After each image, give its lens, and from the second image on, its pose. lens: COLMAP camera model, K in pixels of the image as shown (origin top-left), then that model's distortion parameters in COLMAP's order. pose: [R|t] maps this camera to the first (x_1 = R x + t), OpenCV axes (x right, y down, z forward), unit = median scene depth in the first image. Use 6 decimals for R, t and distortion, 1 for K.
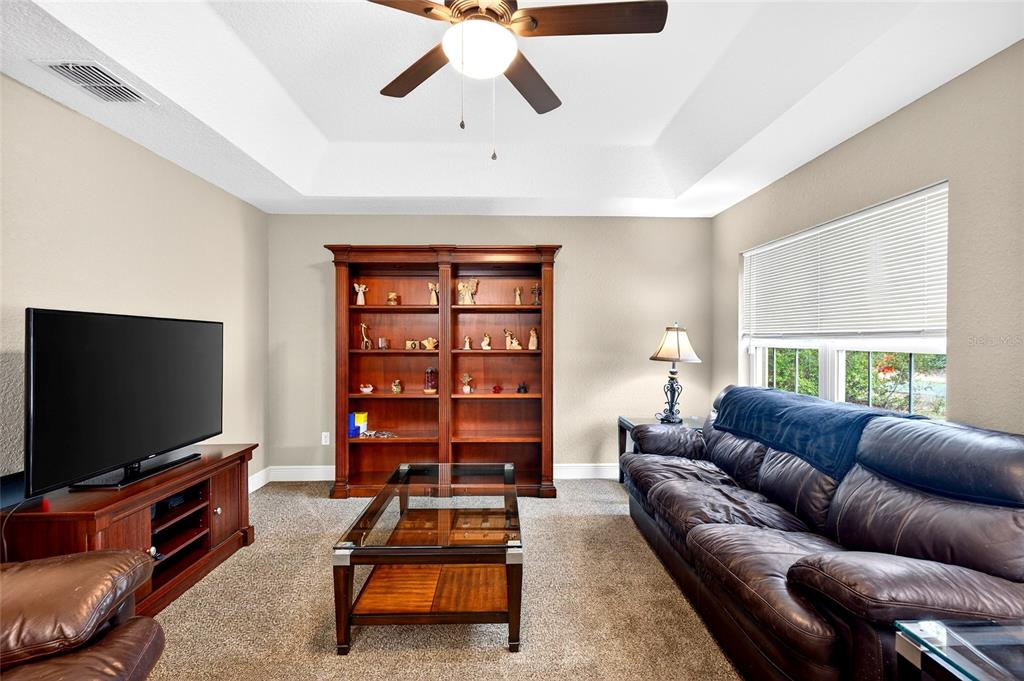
lens RADIAL K [[466.7, 0, 510.0], [0, 466.7, 341.2], [0, 0, 1]] dist [0.002538, -0.000942]
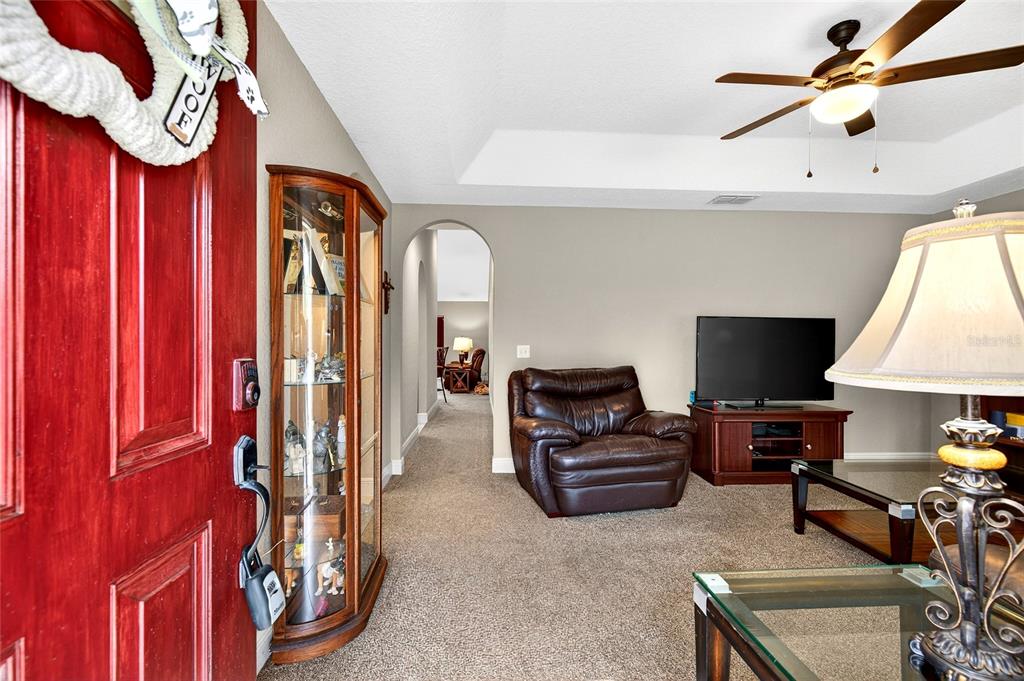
lens RADIAL K [[466.7, 0, 512.0], [0, 466.7, 341.2], [0, 0, 1]] dist [0.002538, -0.000942]
pose [[0.041928, 0.000244, -0.999121, 0.571416], [-0.012216, 0.999925, -0.000268, 0.031393], [0.999046, 0.012216, 0.041928, 0.005195]]
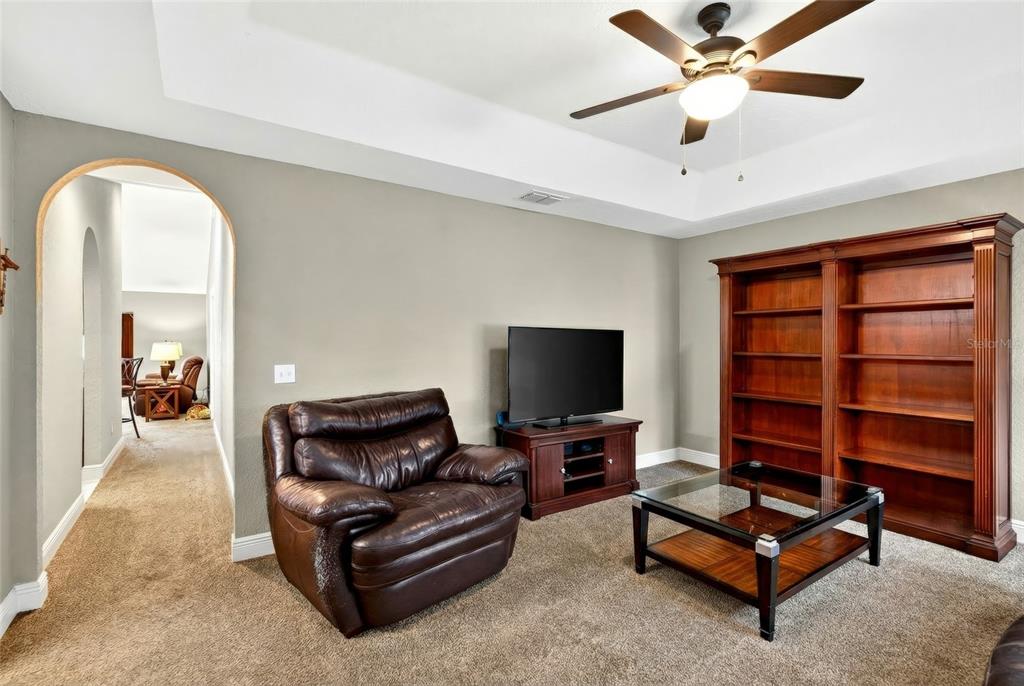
lens RADIAL K [[466.7, 0, 514.5], [0, 466.7, 343.3], [0, 0, 1]] dist [0.002538, -0.000942]
pose [[0.551132, 0.005091, -0.834403, 0.296845], [-0.007621, 0.999970, 0.001068, -0.000285], [0.834383, 0.005771, 0.551154, -0.030797]]
